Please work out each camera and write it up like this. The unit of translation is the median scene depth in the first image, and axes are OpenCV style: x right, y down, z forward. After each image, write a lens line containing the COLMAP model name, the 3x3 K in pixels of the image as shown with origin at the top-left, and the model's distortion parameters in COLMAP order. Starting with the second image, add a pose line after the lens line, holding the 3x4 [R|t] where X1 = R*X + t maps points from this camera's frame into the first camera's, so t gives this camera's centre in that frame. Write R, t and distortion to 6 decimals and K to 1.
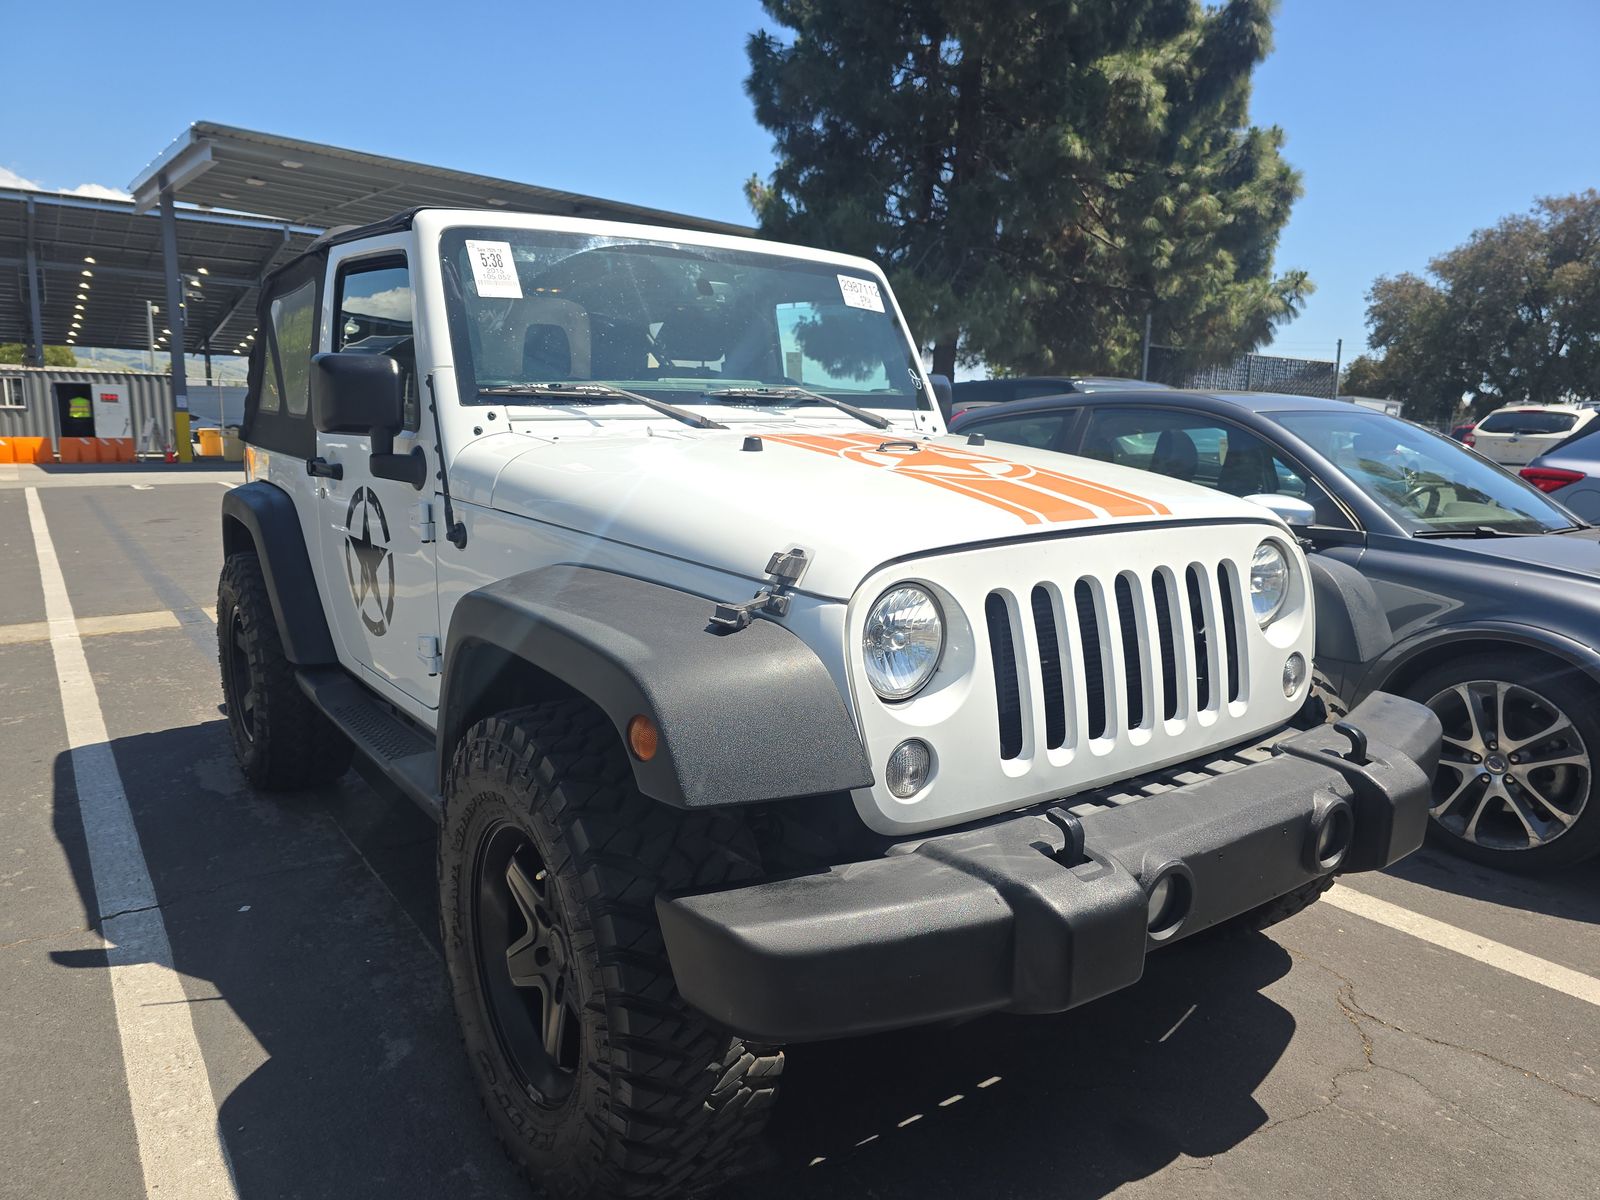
lens RADIAL K [[1092.9, 0, 799.7], [0, 1092.9, 606.2], [0, 0, 1]] dist [0.037545, -0.041235]
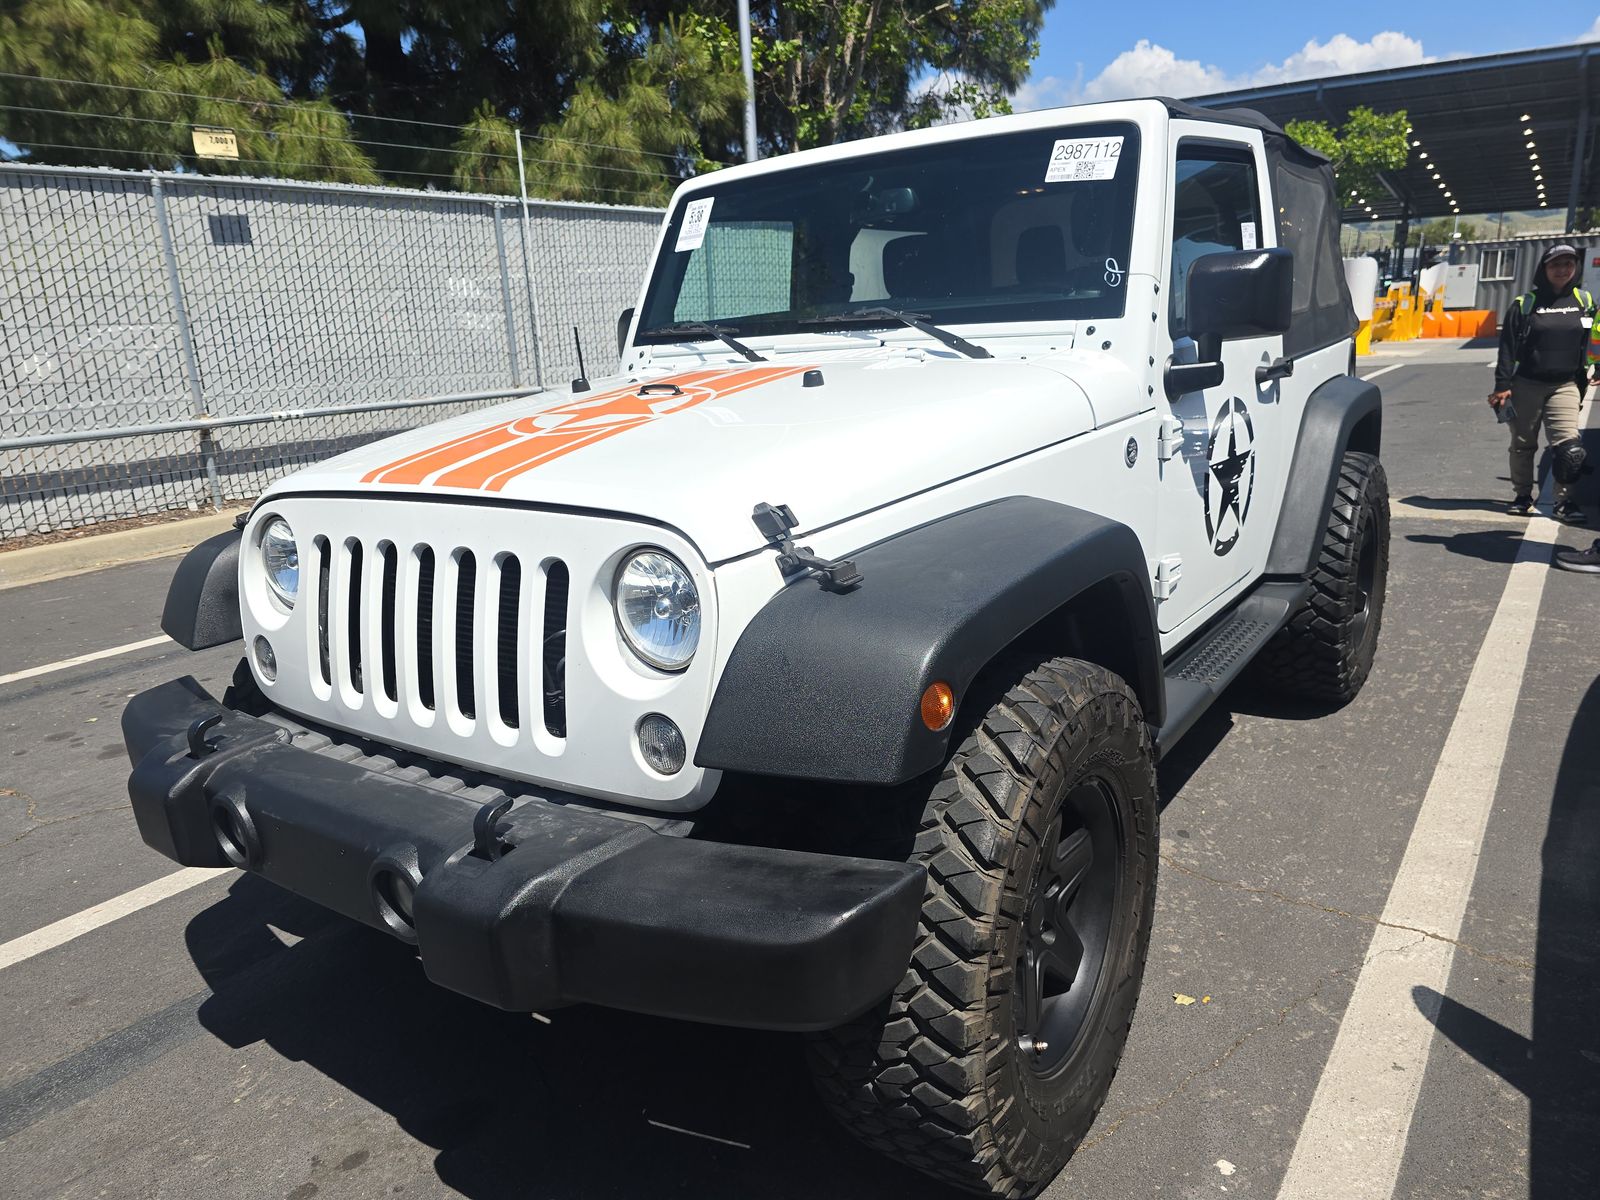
lens RADIAL K [[1092.9, 0, 784.8], [0, 1092.9, 603.6], [0, 0, 1]] dist [0.037545, -0.041235]
pose [[0.309059, 0.208001, -0.928018, 0.111808], [-0.100119, 0.977484, 0.185745, -0.016488], [0.945758, 0.035506, 0.322925, 0.086852]]
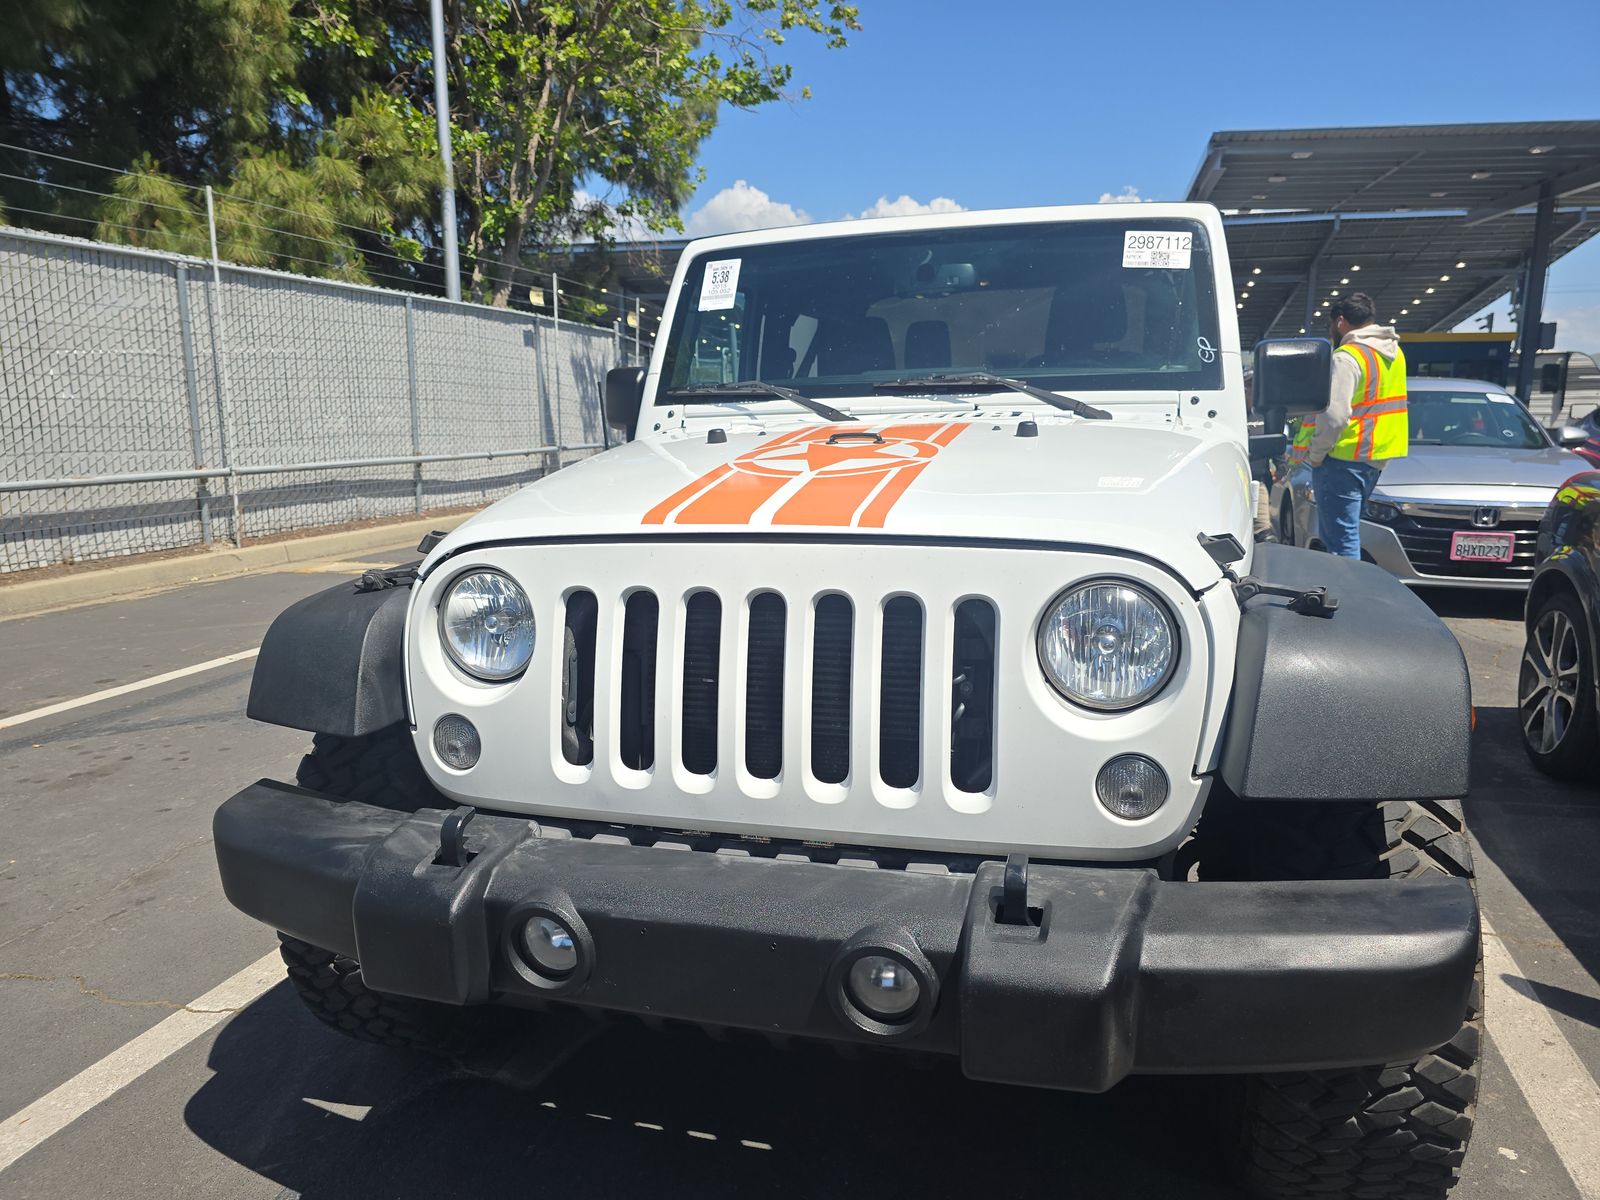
lens RADIAL K [[1092.9, 0, 791.5], [0, 1092.9, 600.3], [0, 0, 1]] dist [0.037545, -0.041235]
pose [[0.611280, 0.113103, -0.783291, 0.084028], [-0.111554, 0.992168, 0.056207, -0.006365], [0.783513, 0.053021, 0.619110, 0.044109]]
